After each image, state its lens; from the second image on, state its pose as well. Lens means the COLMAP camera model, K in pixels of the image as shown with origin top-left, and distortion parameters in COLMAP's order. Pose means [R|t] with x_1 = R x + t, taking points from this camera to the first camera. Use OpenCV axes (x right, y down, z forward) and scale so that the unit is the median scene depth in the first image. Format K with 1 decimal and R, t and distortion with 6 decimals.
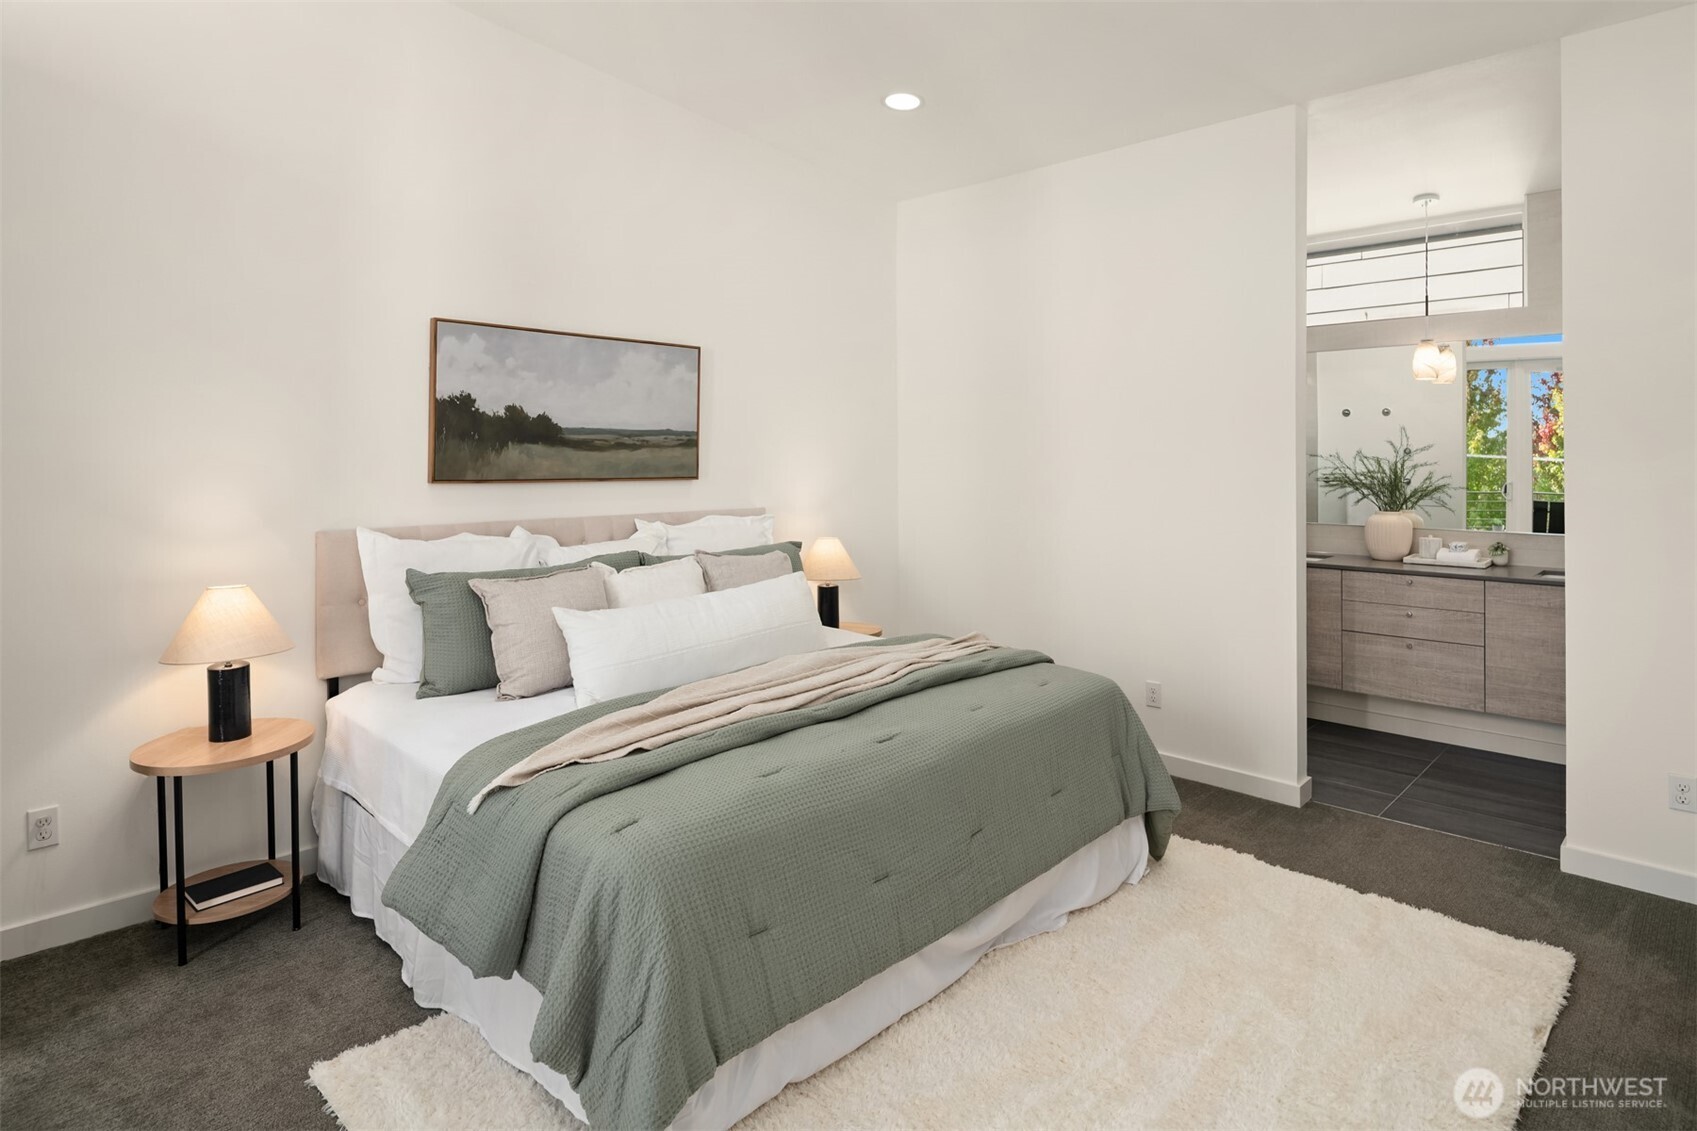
lens RADIAL K [[926.7, 0, 851.3], [0, 926.7, 475.4], [0, 0, 1]] dist [0.002667, 0.000346]
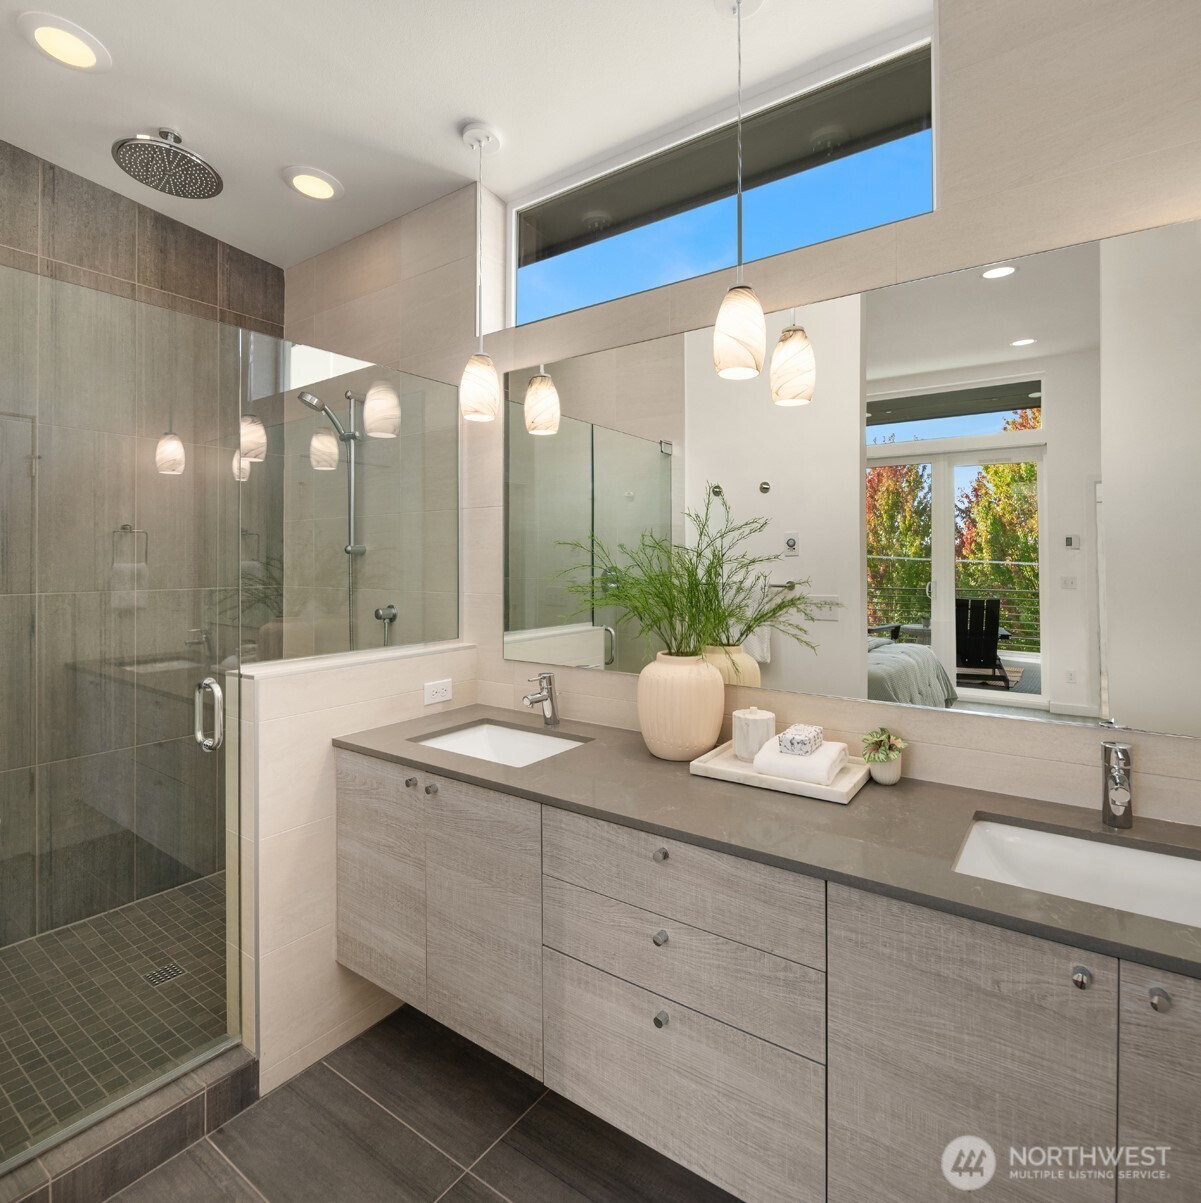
lens RADIAL K [[663.7, 0, 602.7], [0, 663.7, 598.7], [0, 0, 1]] dist [0.006123, -0.000502]
pose [[0.989687, -0.013536, 0.142607, 0.516069], [0.009077, 0.999451, 0.031874, -0.000662], [-0.142961, -0.030251, 0.989266, 0.701650]]
